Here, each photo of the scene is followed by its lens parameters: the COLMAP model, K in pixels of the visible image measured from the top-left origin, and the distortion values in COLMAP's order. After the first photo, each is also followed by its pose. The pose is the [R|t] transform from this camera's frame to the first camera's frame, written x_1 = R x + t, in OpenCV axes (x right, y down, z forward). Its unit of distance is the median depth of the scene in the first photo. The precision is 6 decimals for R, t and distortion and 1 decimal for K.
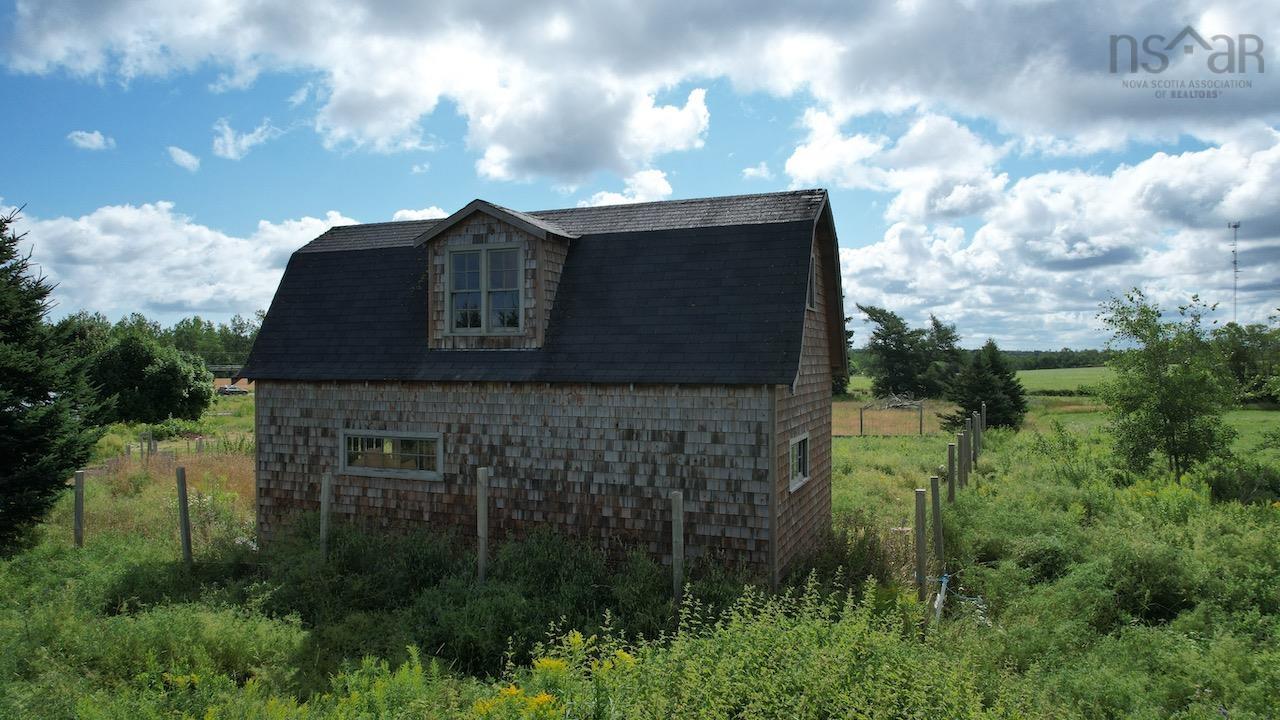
lens RADIAL K [[817.9, 0, 634.0], [0, 817.9, 359.0], [0, 0, 1]] dist [-0.033840, 0.017000]
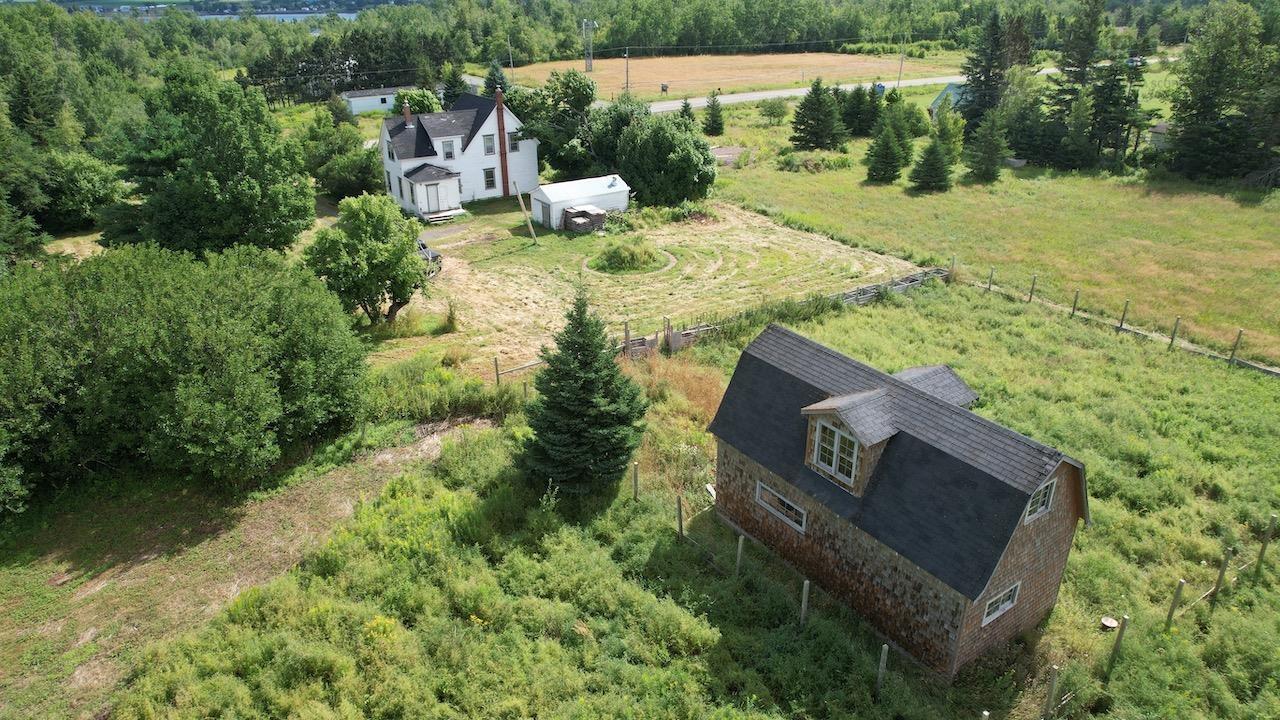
lens RADIAL K [[817.9, 0, 642.5], [0, 817.9, 362.0], [0, 0, 1]] dist [-0.033840, 0.017000]
pose [[0.839540, 0.226077, -0.494027, 0.254188], [0.001568, 0.908298, 0.418321, -0.879064], [0.543296, -0.351972, 0.762198, -0.419495]]
